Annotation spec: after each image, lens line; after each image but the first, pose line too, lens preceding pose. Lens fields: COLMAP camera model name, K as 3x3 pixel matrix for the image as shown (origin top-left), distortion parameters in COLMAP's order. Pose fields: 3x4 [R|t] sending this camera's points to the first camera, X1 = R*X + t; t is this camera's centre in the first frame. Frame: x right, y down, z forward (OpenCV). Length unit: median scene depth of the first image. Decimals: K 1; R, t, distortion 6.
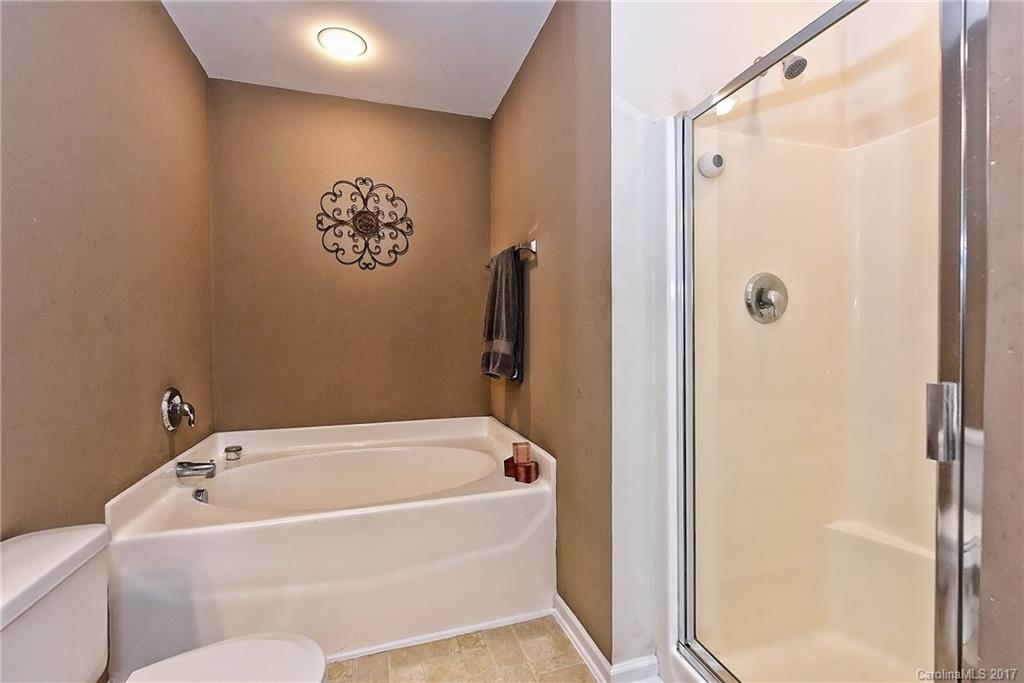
lens RADIAL K [[436.6, 0, 510.8], [0, 436.6, 342.7], [0, 0, 1]] dist [0.000987, 0.000074]
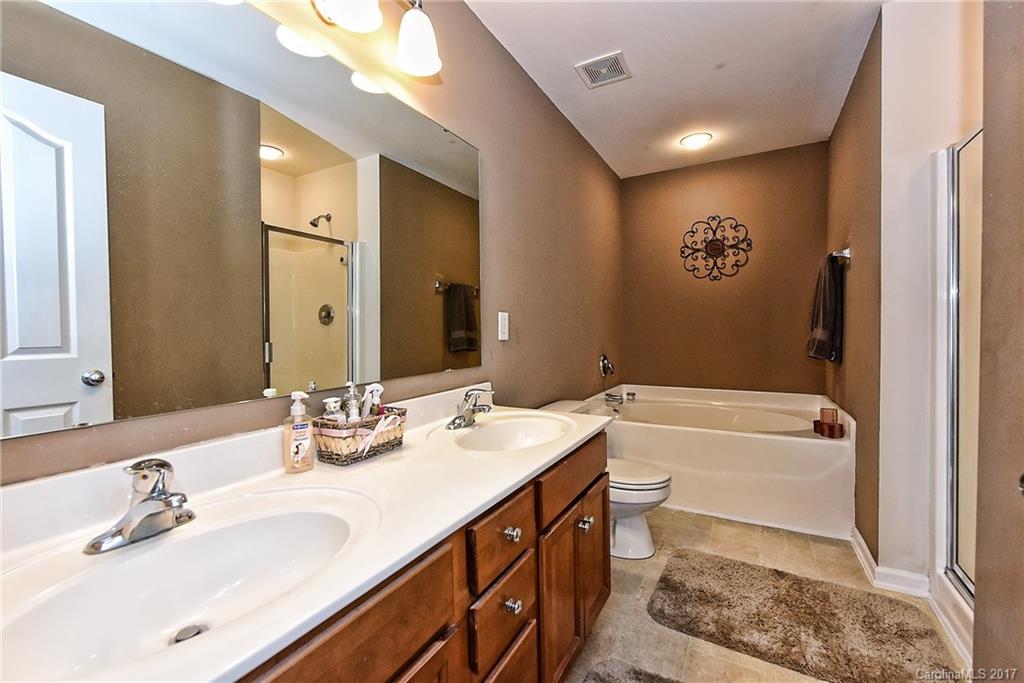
lens RADIAL K [[419.7, 0, 511.1], [0, 419.7, 340.1], [0, 0, 1]] dist [0.003504, -0.001284]
pose [[0.671160, 0.012313, -0.741210, 0.244995], [-0.007206, 0.999923, 0.010085, 0.017135], [0.741277, -0.001427, 0.671198, -0.416275]]
